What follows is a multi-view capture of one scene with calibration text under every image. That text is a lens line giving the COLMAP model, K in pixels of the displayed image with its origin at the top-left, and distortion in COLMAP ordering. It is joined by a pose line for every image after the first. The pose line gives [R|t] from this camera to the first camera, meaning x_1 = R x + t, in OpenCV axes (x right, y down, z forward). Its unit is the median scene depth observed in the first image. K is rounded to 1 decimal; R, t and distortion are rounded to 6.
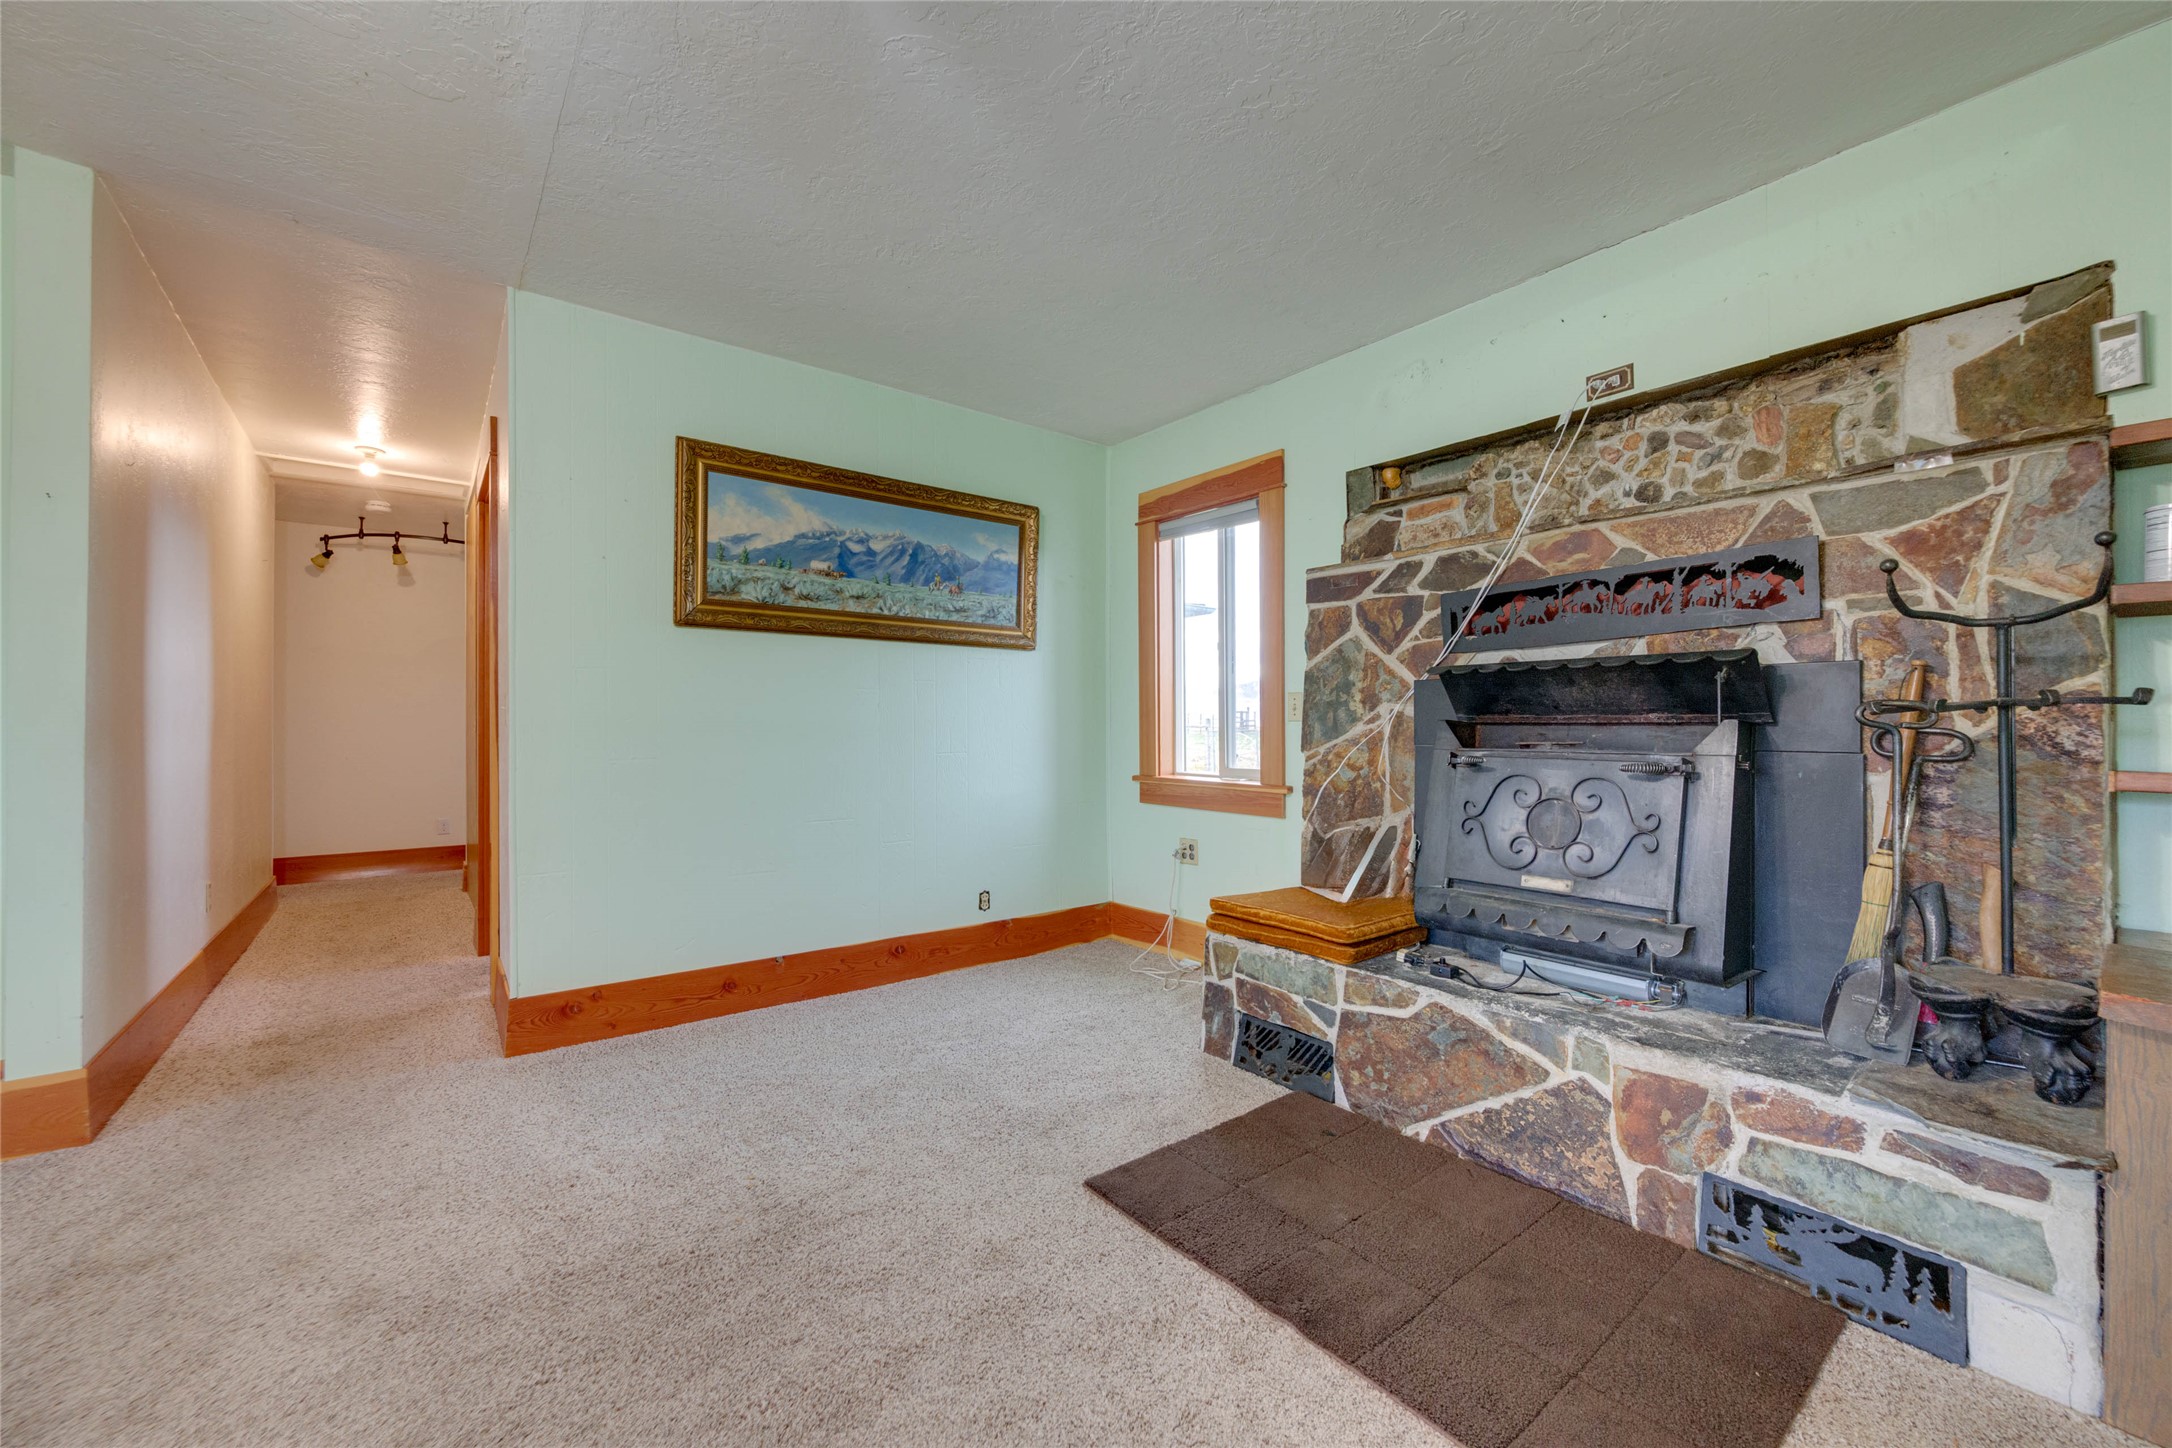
lens RADIAL K [[846.6, 0, 1112.8], [0, 846.6, 722.6], [0, 0, 1]] dist [-0.001350, -0.000203]
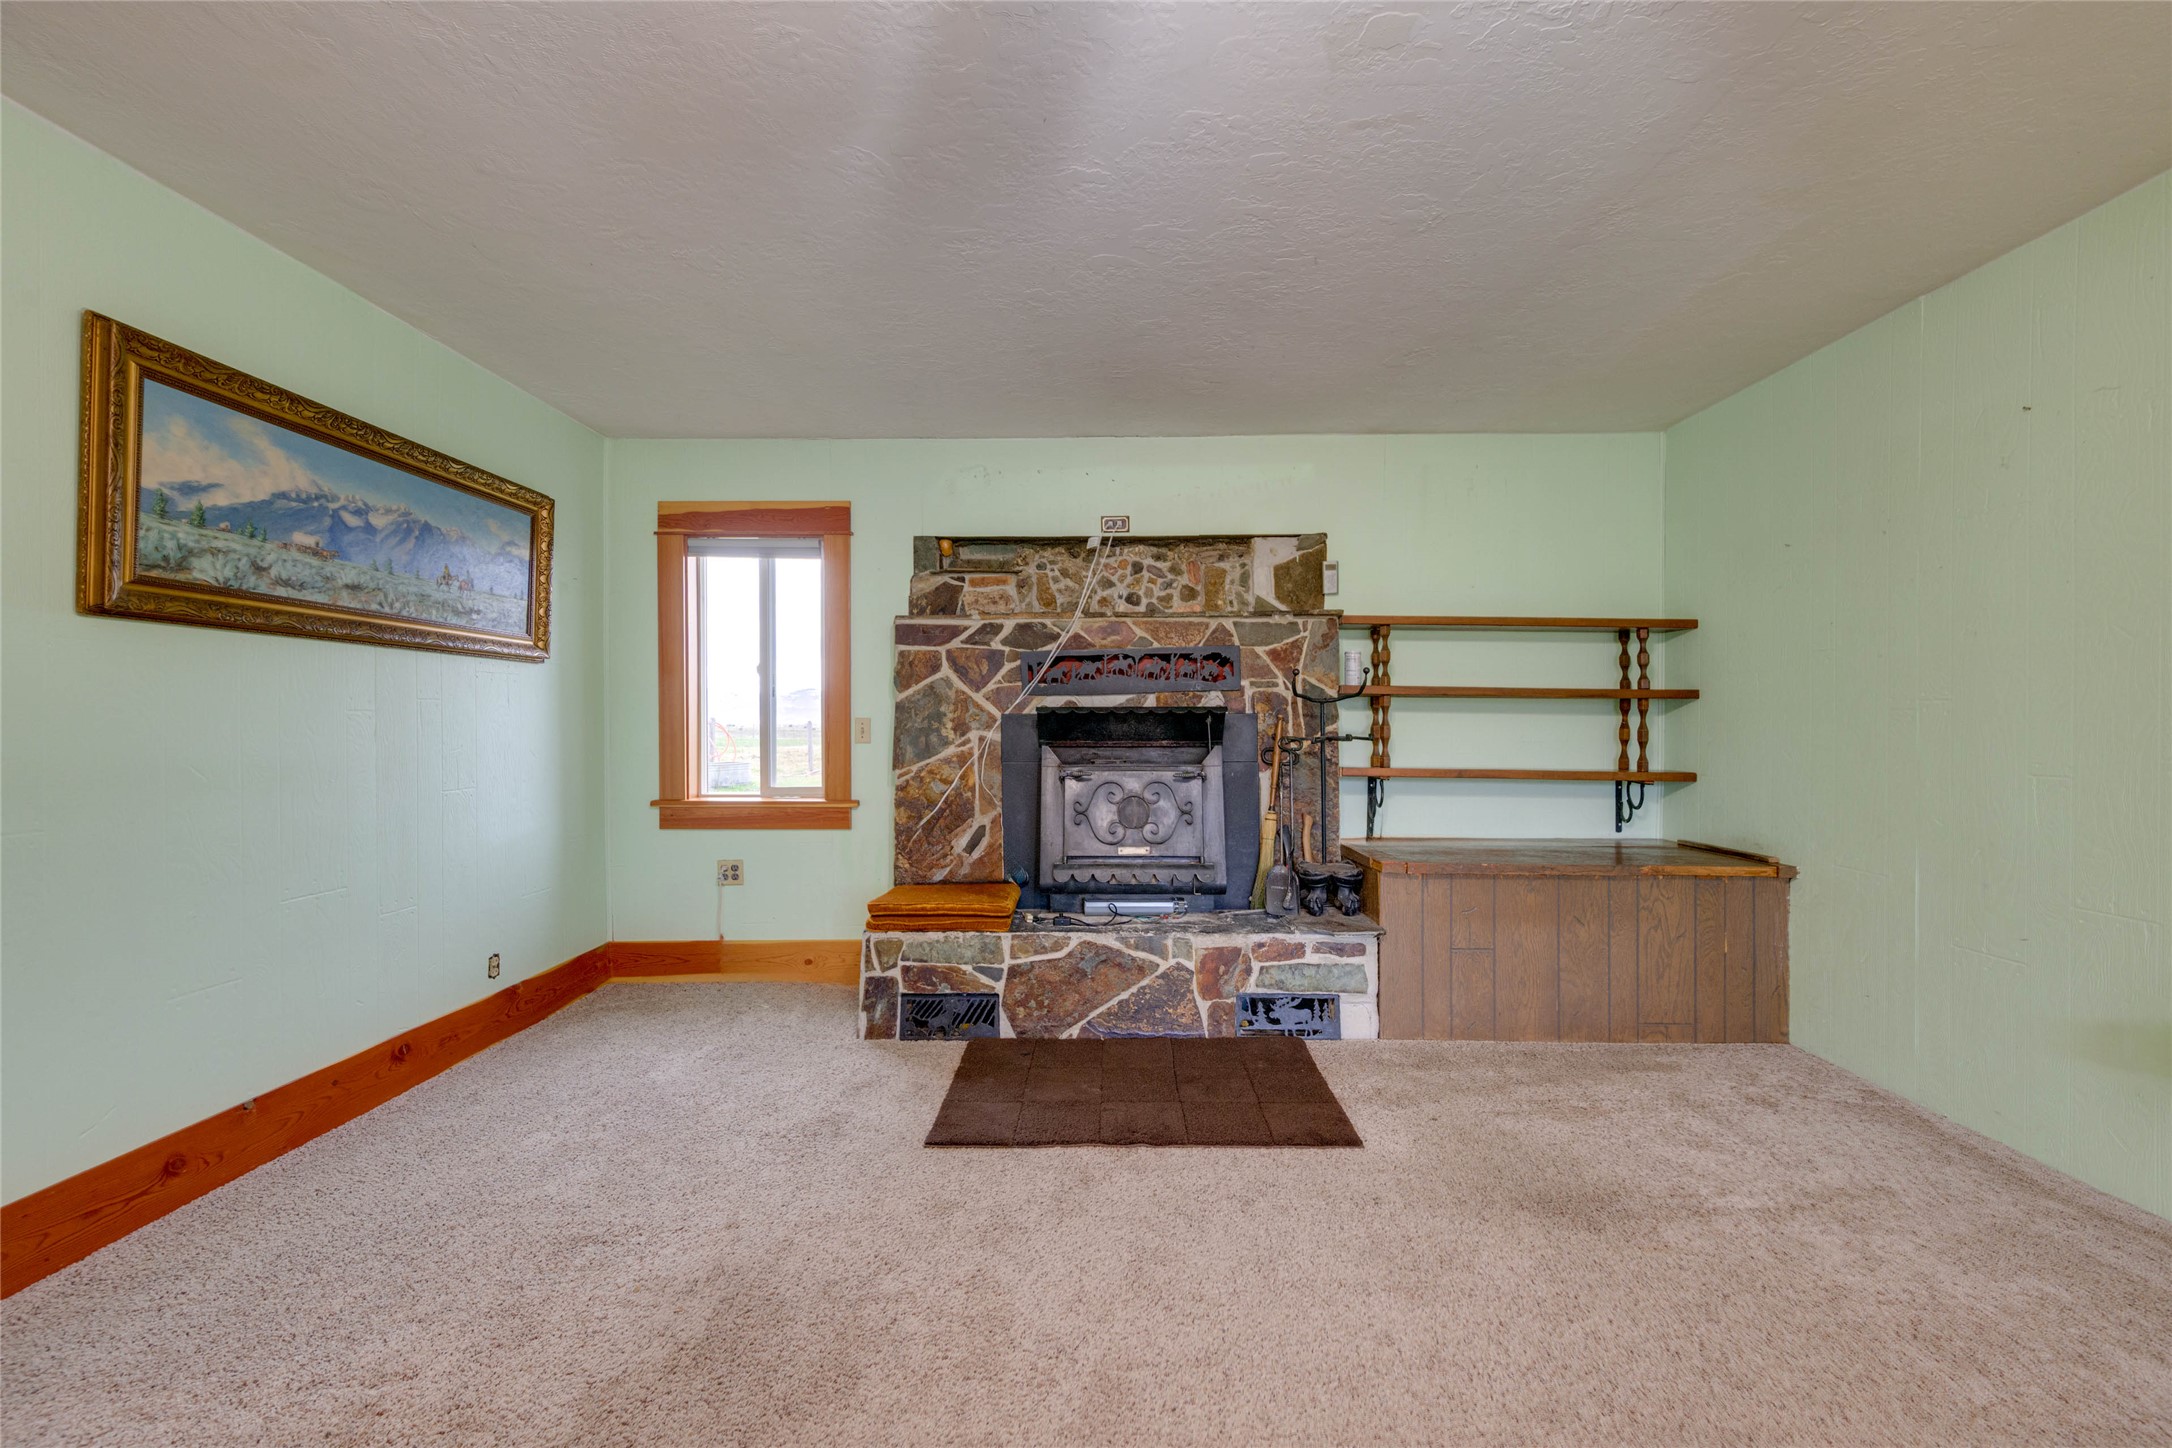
lens RADIAL K [[853.3, 0, 1088.8], [0, 853.3, 718.8], [0, 0, 1]] dist [-0.000402, -0.000080]
pose [[0.641601, 0.000605, 0.767038, -0.630790], [-0.000336, 1.000000, -0.000508, -0.045165], [-0.767038, 0.000069, 0.641601, 0.037277]]
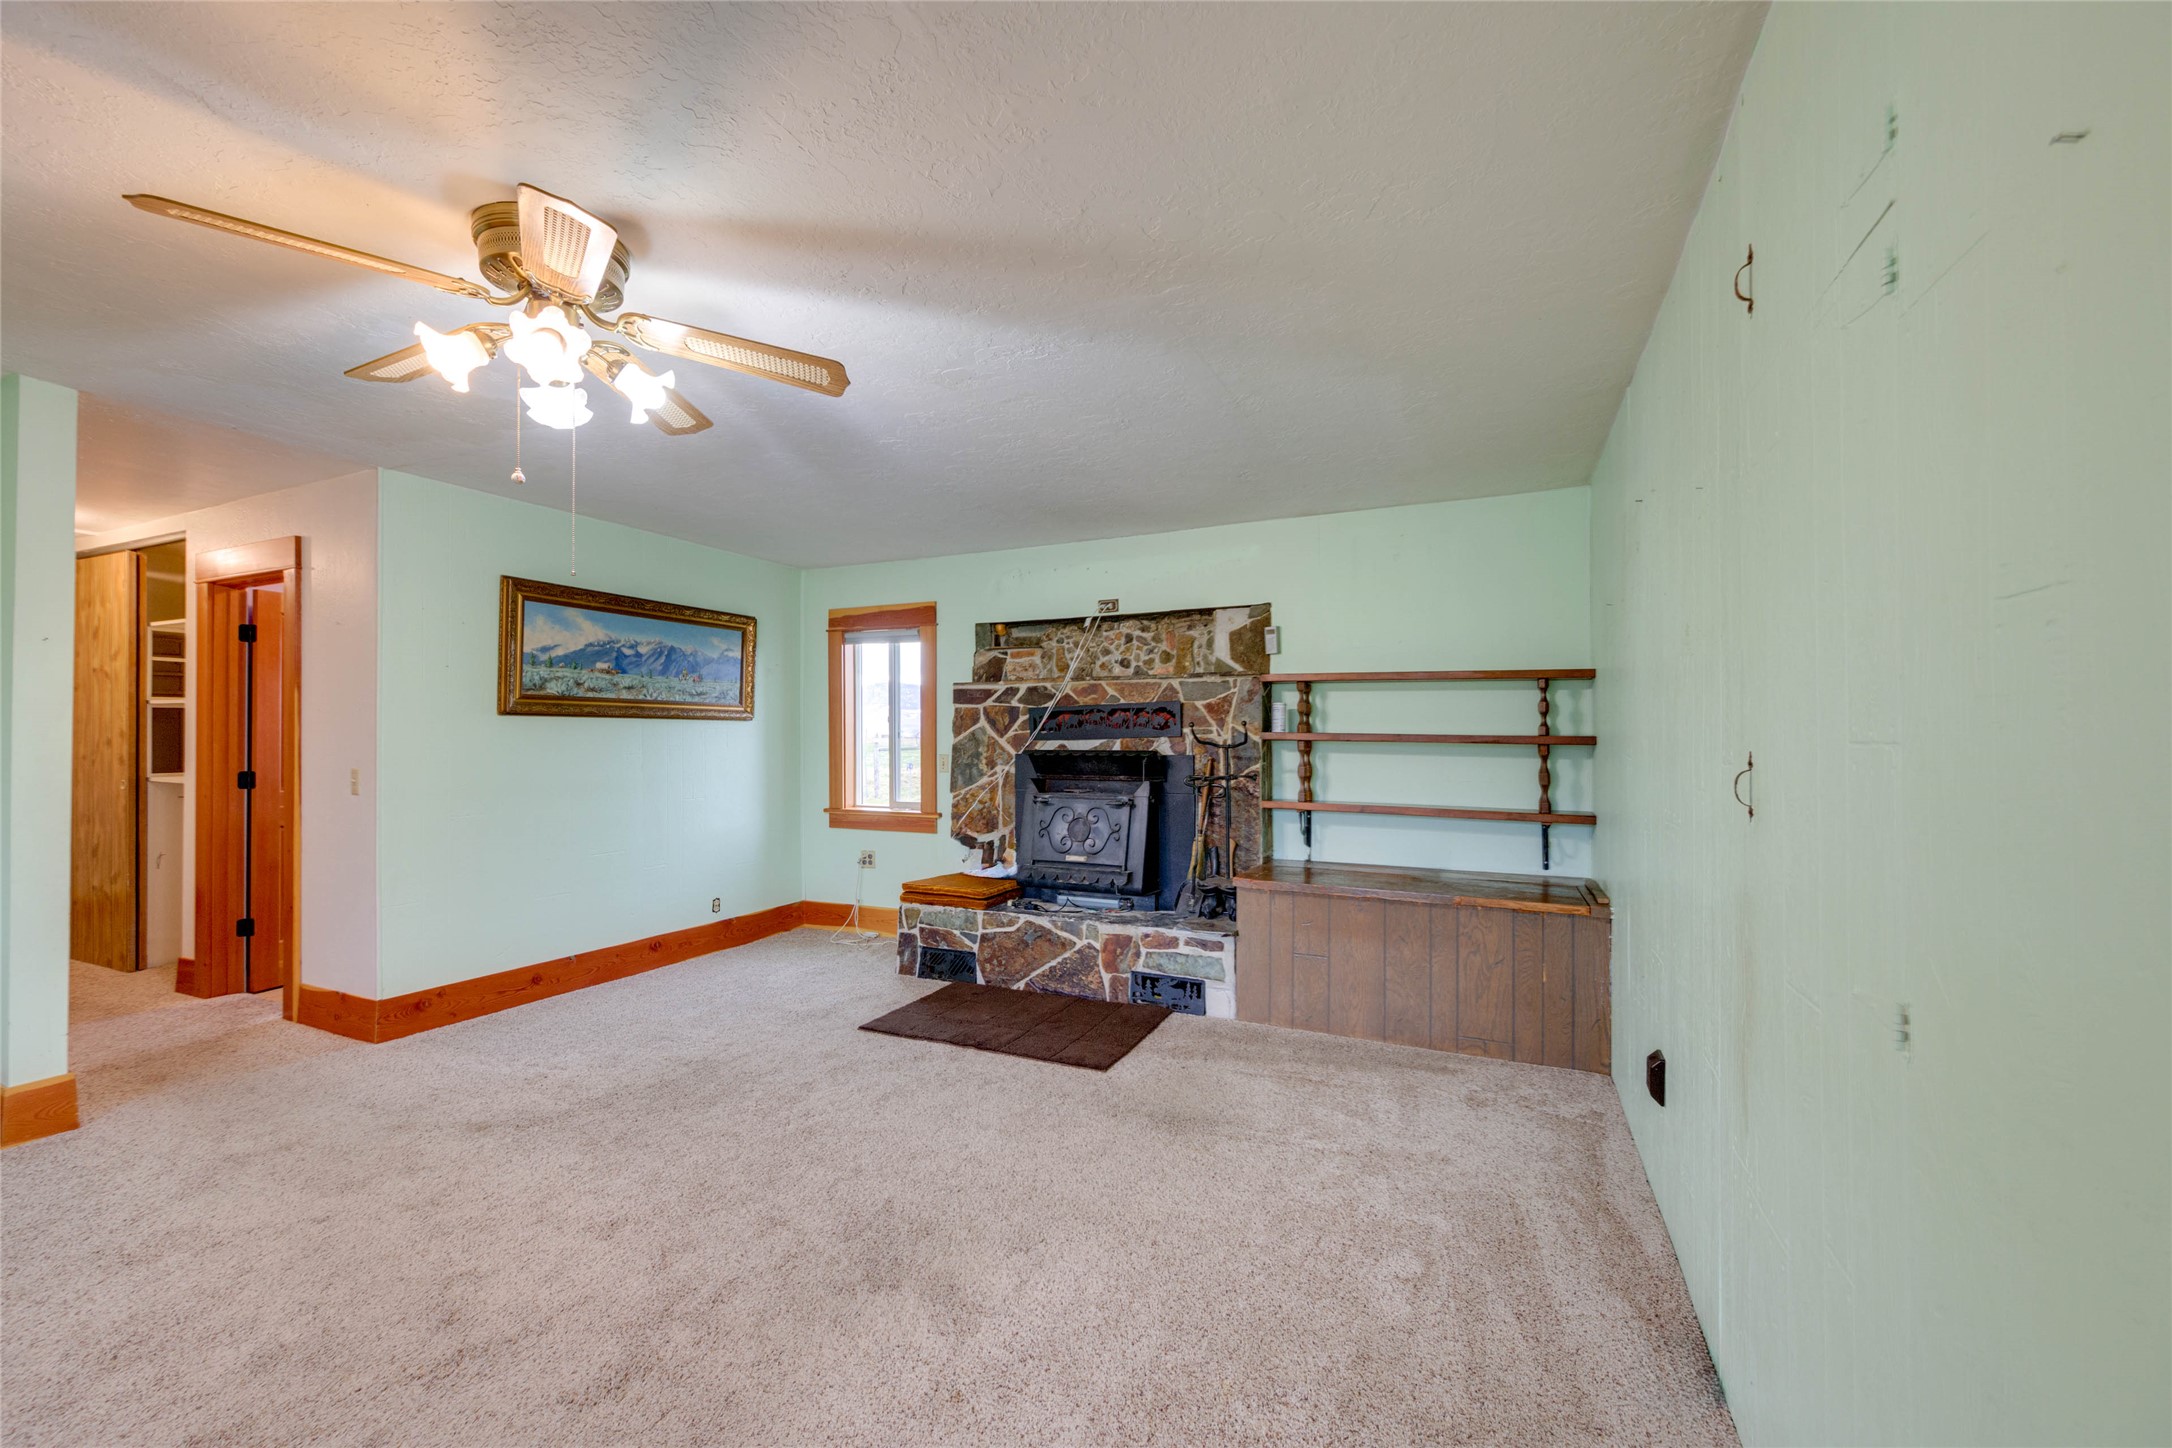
lens RADIAL K [[854.0, 0, 1101.4], [0, 854.0, 724.4], [0, 0, 1]] dist [0.000274, 0.000024]
pose [[0.895525, 0.003550, 0.444997, -0.317132], [0.001219, 0.999945, -0.010431, -0.101153], [-0.445010, 0.009883, 0.895471, -0.781576]]
